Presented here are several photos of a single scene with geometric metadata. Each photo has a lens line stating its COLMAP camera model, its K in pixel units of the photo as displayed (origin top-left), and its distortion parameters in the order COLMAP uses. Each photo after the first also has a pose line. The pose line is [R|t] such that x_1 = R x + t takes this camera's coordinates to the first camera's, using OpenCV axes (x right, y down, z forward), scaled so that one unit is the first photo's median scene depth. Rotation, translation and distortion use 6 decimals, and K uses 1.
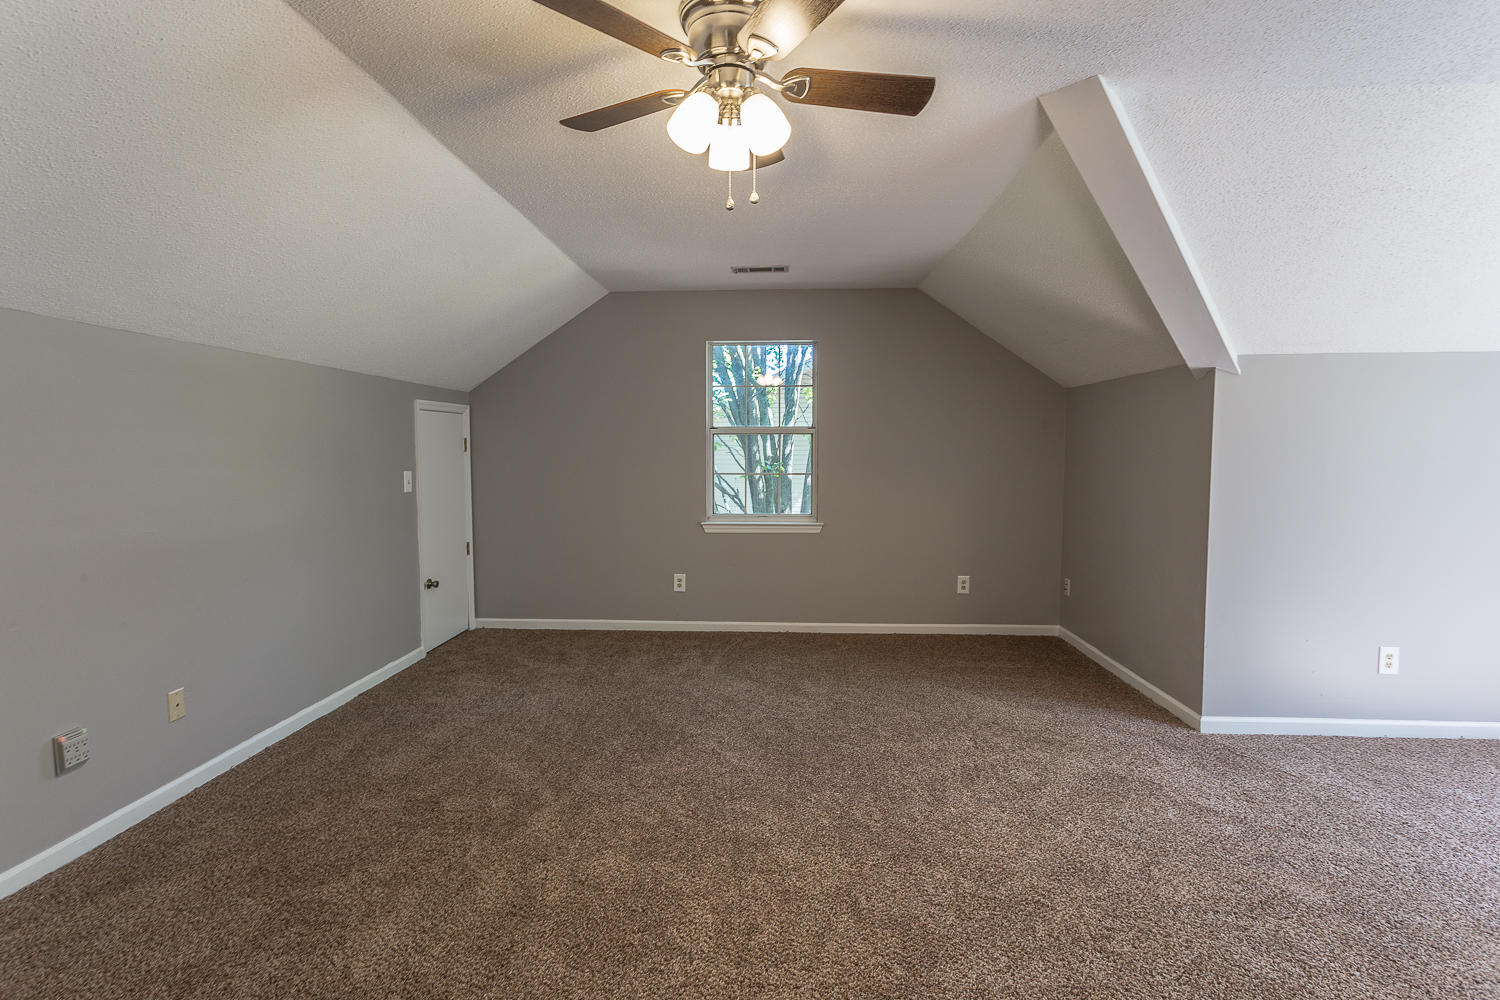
lens RADIAL K [[718.5, 0, 743.5], [0, 718.5, 493.3], [0, 0, 1]] dist [0.002401, 0.000664]
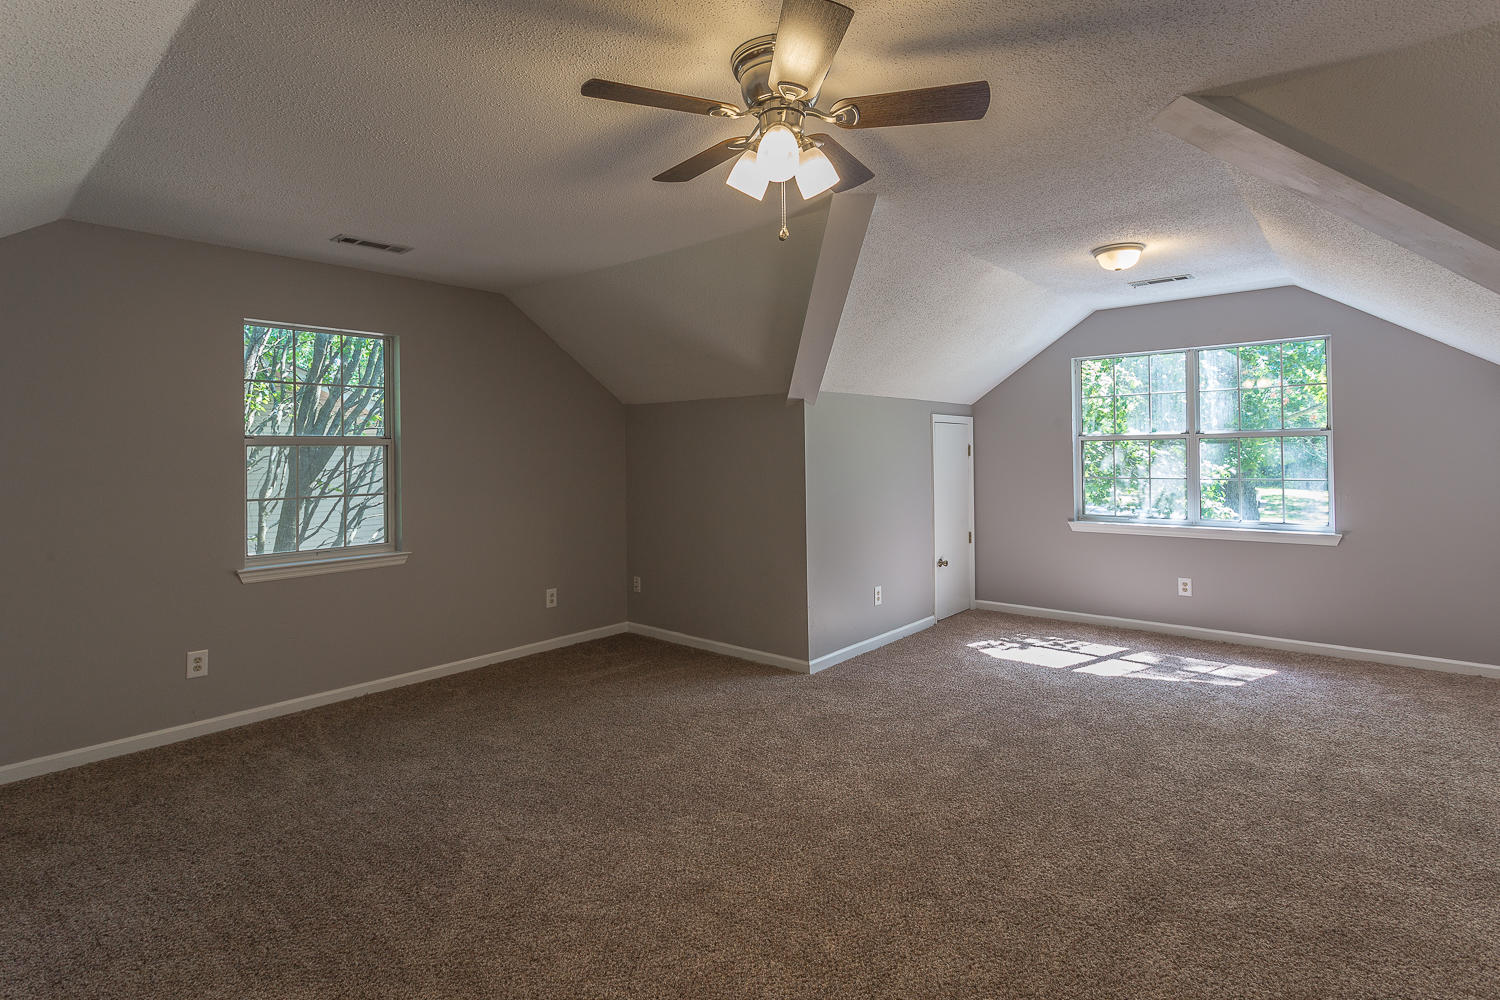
lens RADIAL K [[736.4, 0, 751.0], [0, 736.4, 437.0], [0, 0, 1]] dist [-0.002402, -0.000165]
pose [[0.610987, 0.012771, 0.791538, -0.448950], [0.059692, 0.996280, -0.062151, -0.019117], [-0.789387, 0.085222, 0.607952, 0.208733]]
